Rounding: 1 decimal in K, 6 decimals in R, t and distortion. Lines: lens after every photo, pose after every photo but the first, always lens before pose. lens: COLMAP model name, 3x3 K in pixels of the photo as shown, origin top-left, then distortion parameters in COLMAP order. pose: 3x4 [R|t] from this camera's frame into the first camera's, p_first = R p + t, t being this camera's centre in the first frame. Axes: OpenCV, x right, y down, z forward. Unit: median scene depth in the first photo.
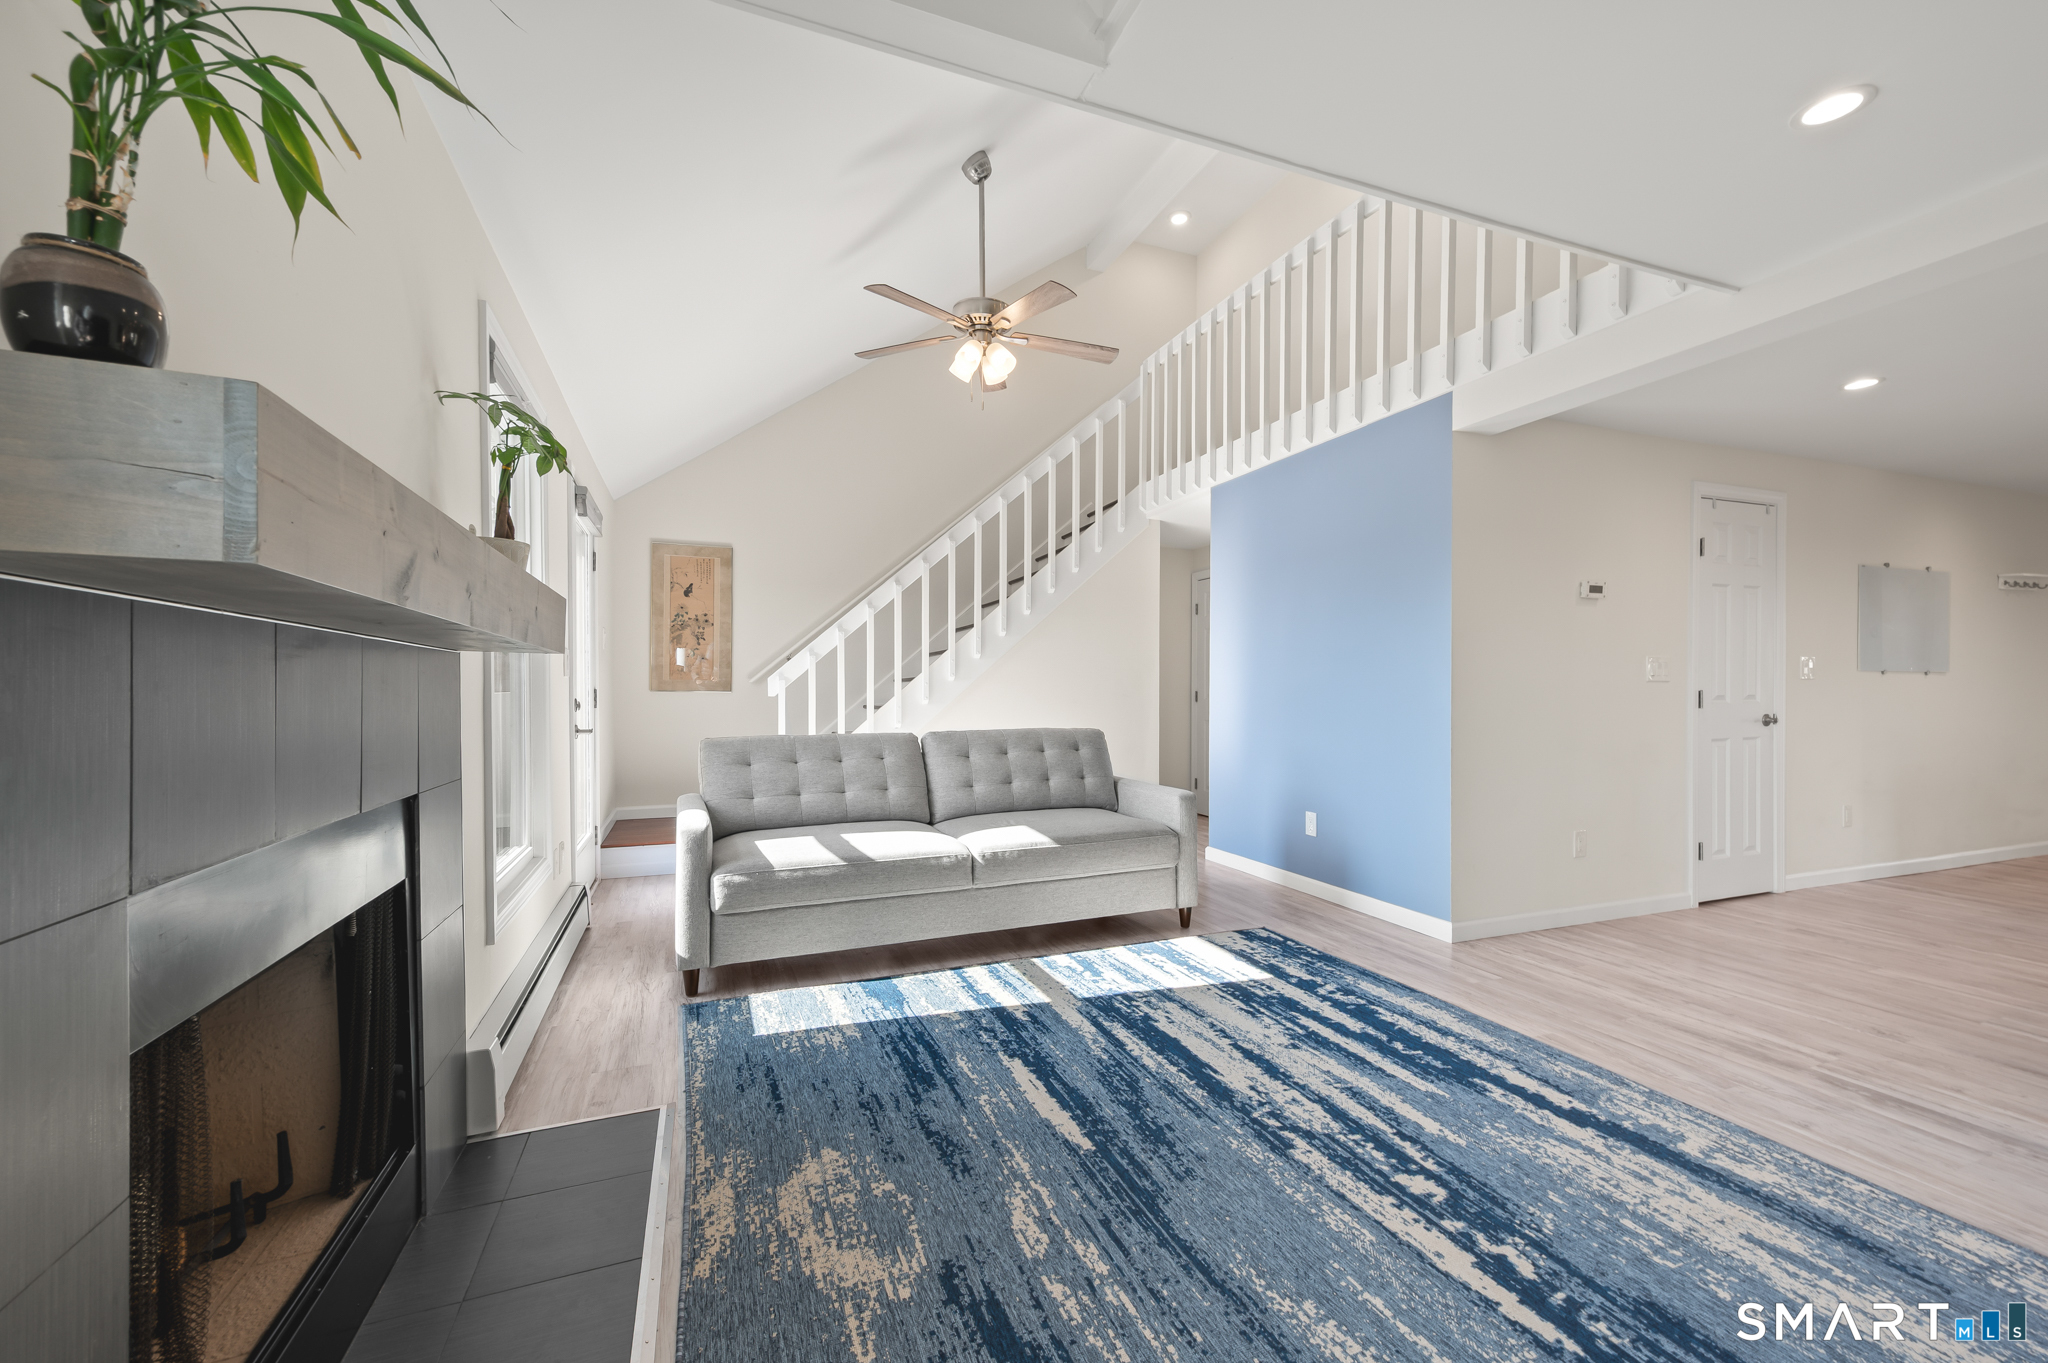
lens RADIAL K [[833.0, 0, 1052.1], [0, 833.0, 671.1], [0, 0, 1]] dist [0.009441, -0.000037]
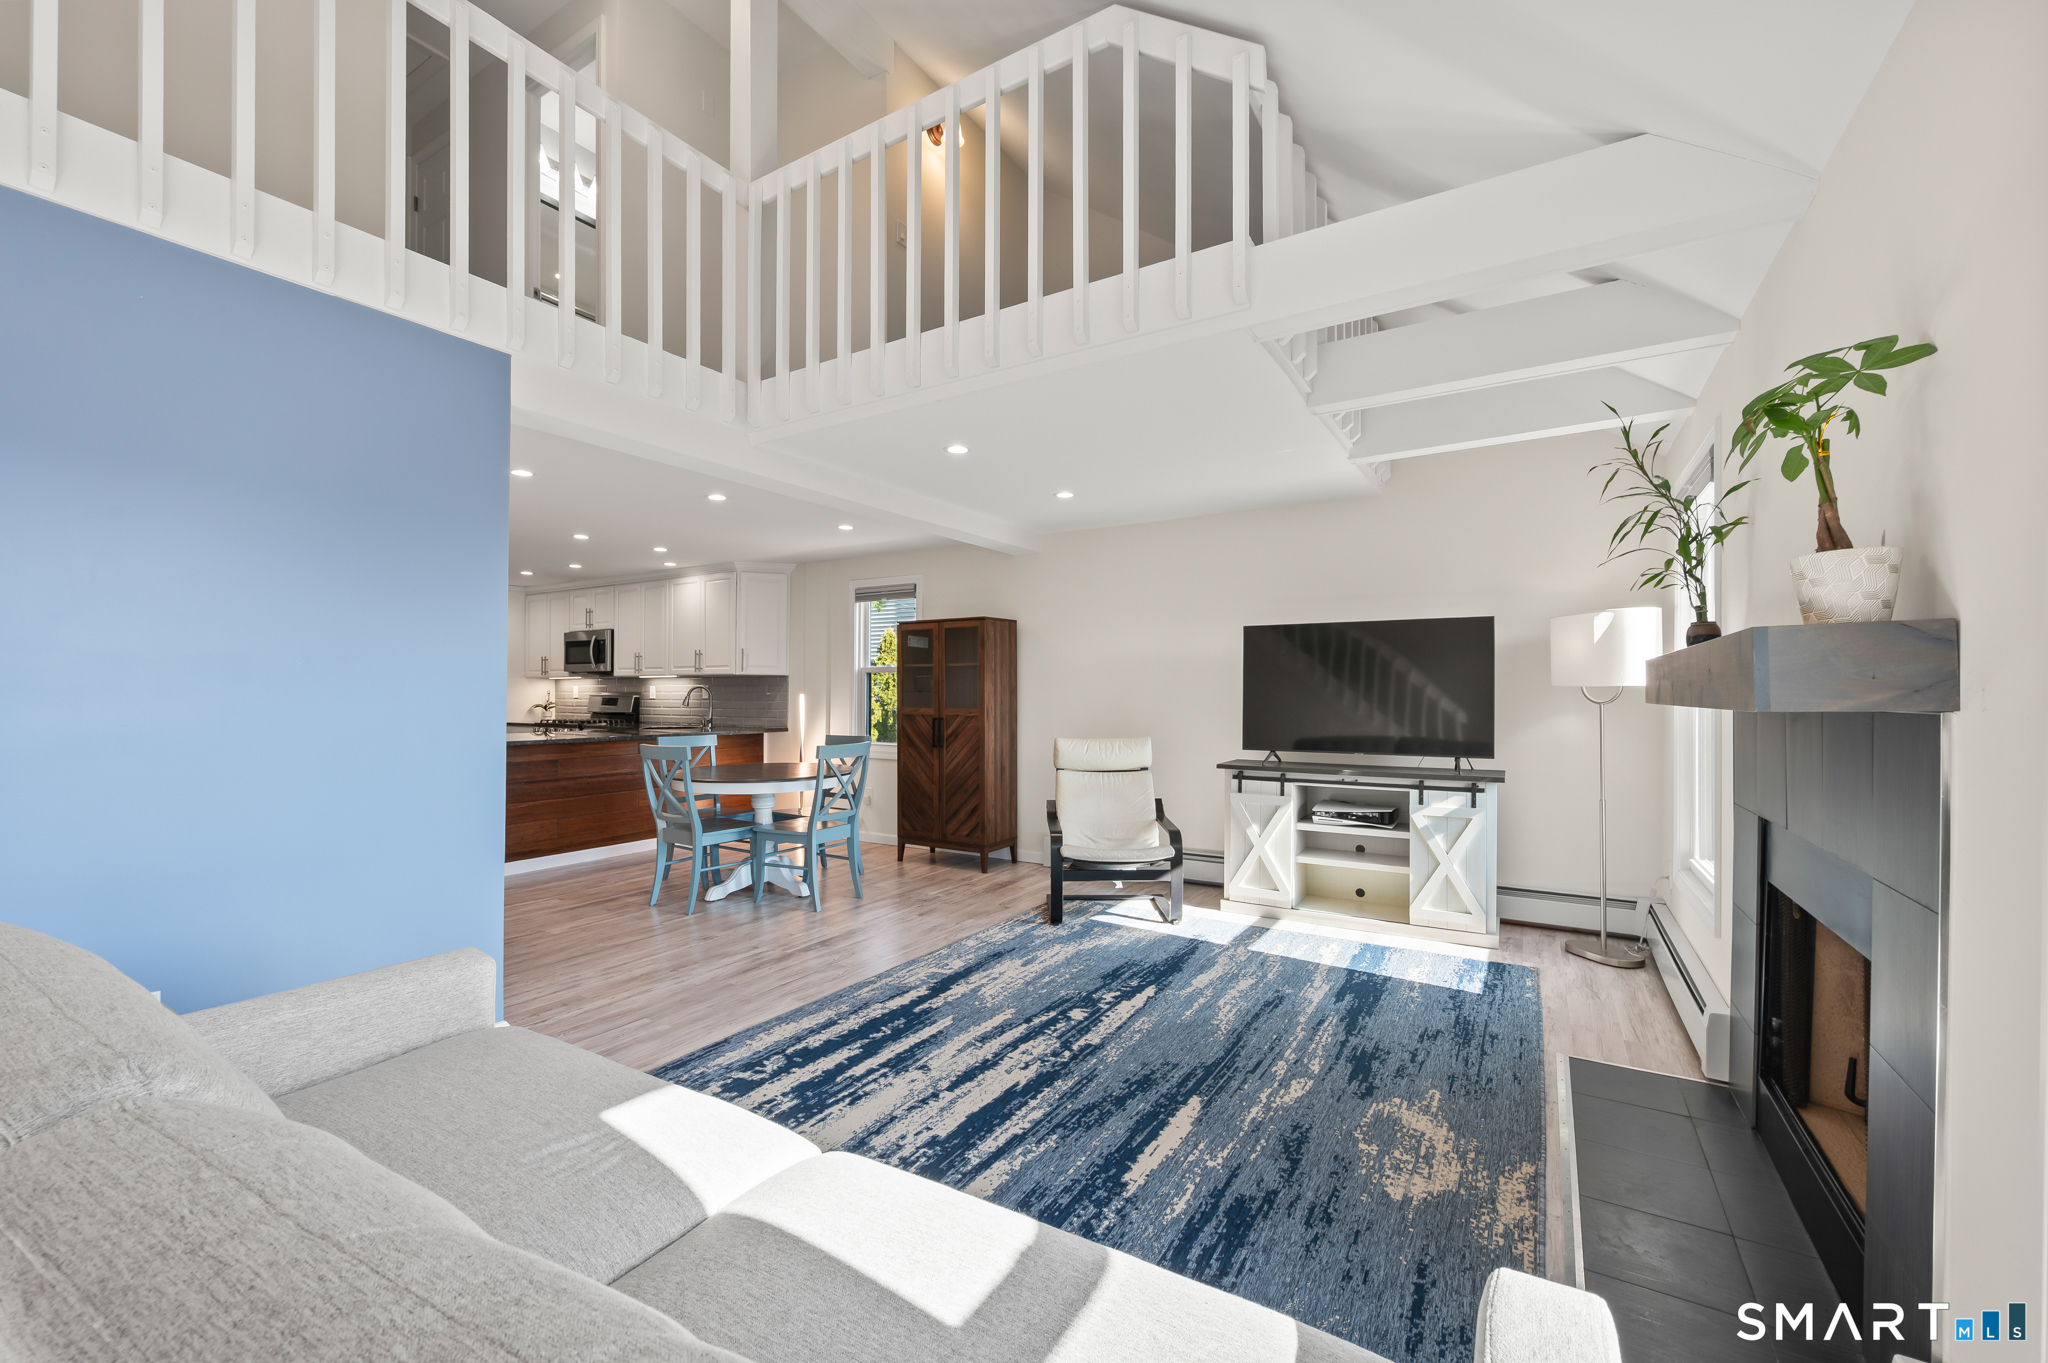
lens RADIAL K [[833.0, 0, 1009.1], [0, 833.0, 693.6], [0, 0, 1]] dist [0.009441, -0.000037]
pose [[-0.573028, 0.000331, 0.819536, -0.708587], [-0.023371, 0.999587, -0.016744, -0.013306], [-0.819203, -0.028748, -0.572783, 1.681734]]
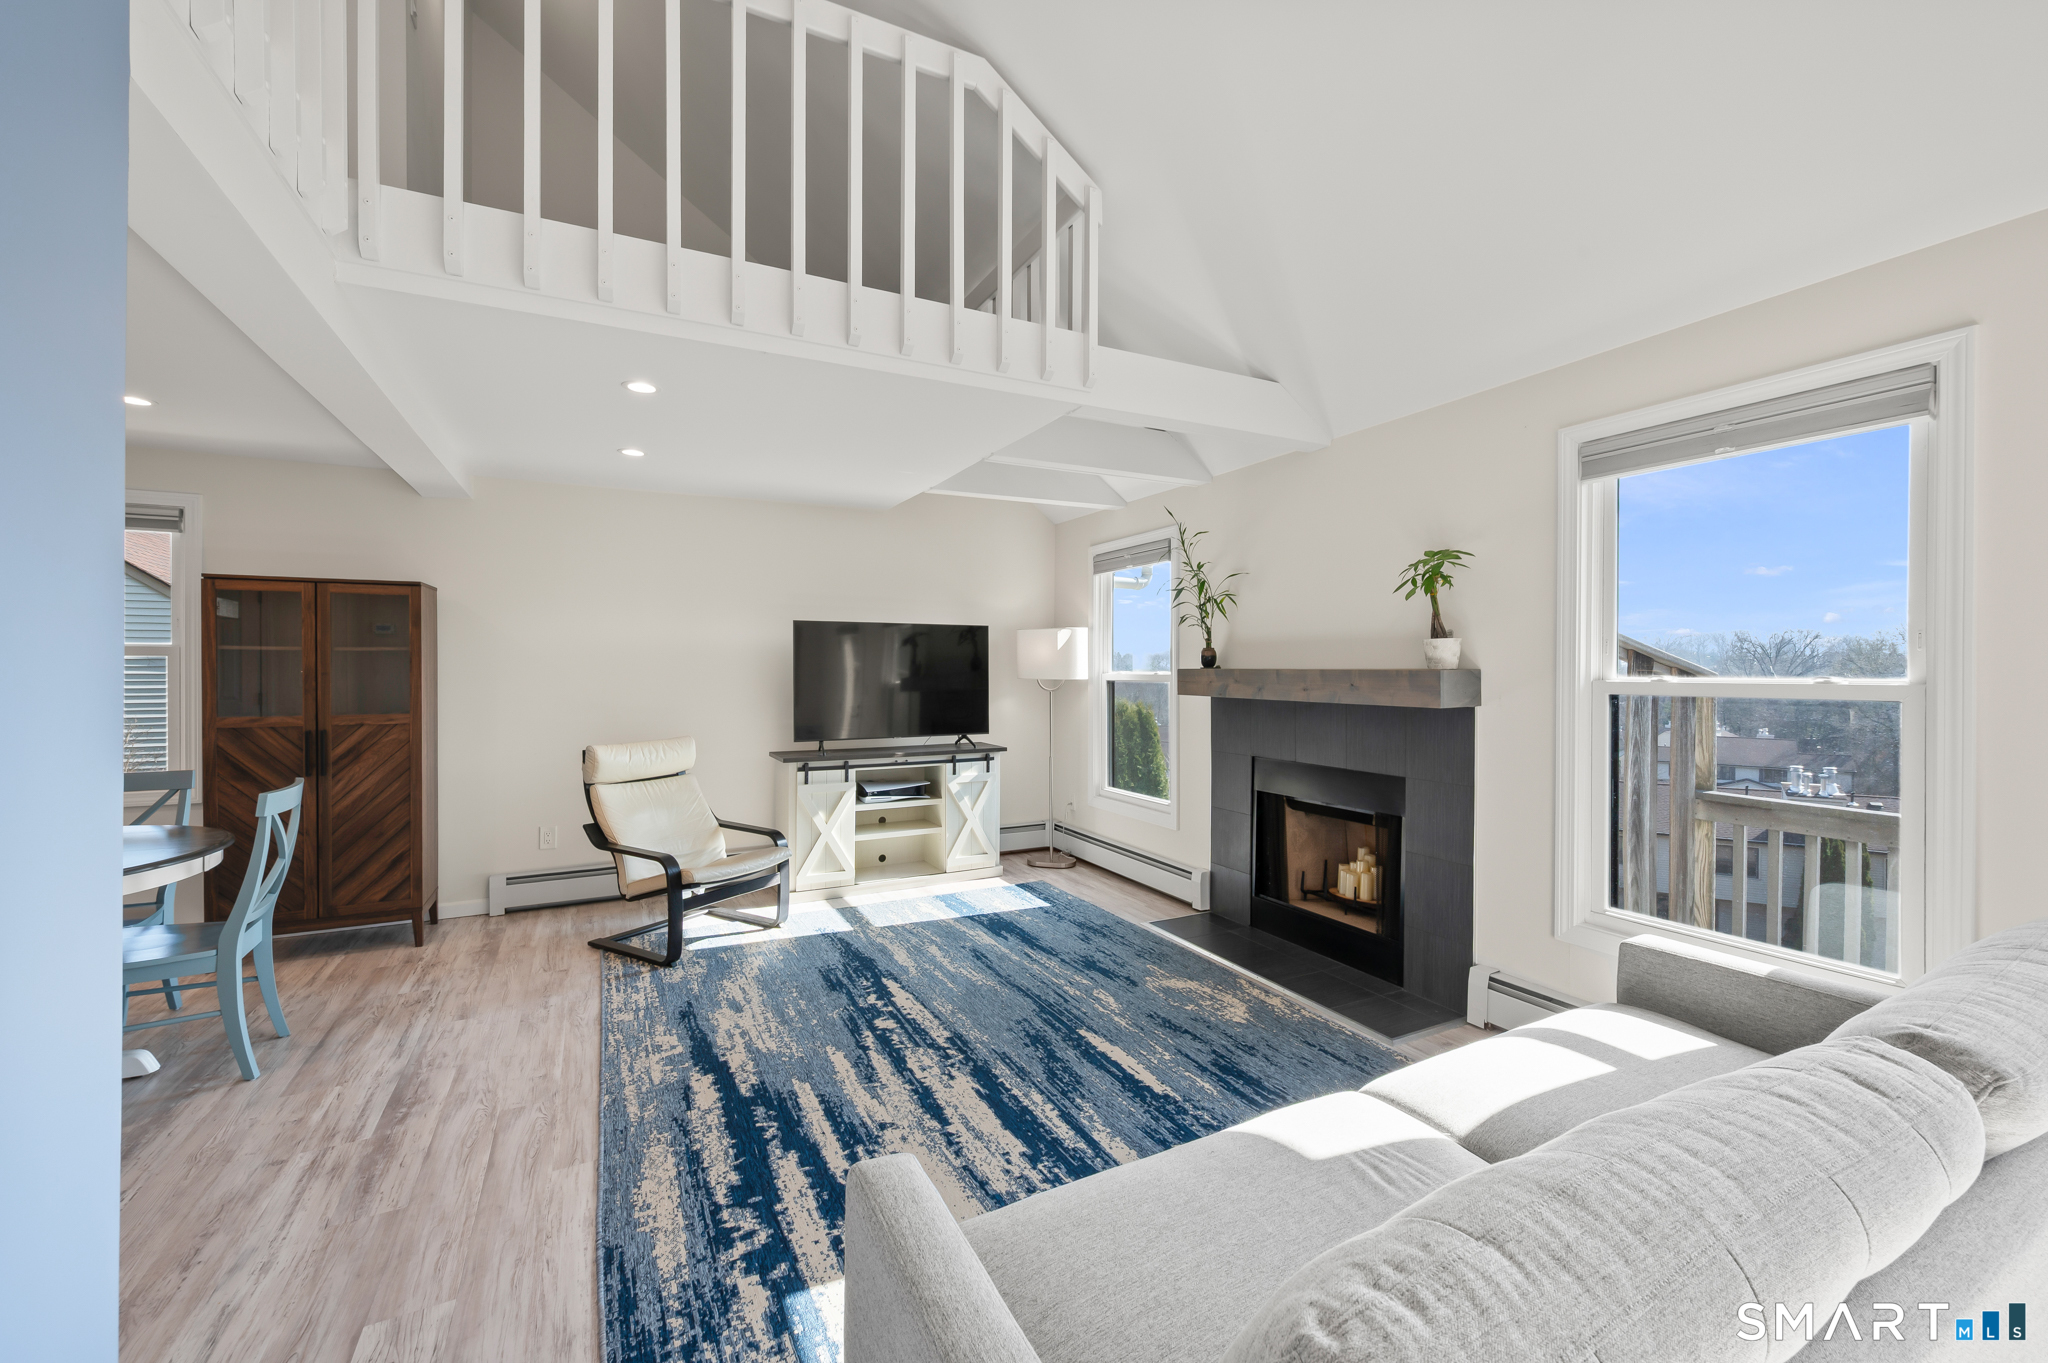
lens RADIAL K [[833.0, 0, 1042.3], [0, 833.0, 671.0], [0, 0, 1]] dist [0.009441, -0.000037]
pose [[-0.996739, 0.001259, -0.080682, 0.203189], [0.002960, 0.999776, -0.020969, -0.055839], [0.080637, -0.021139, -0.996519, 2.171126]]
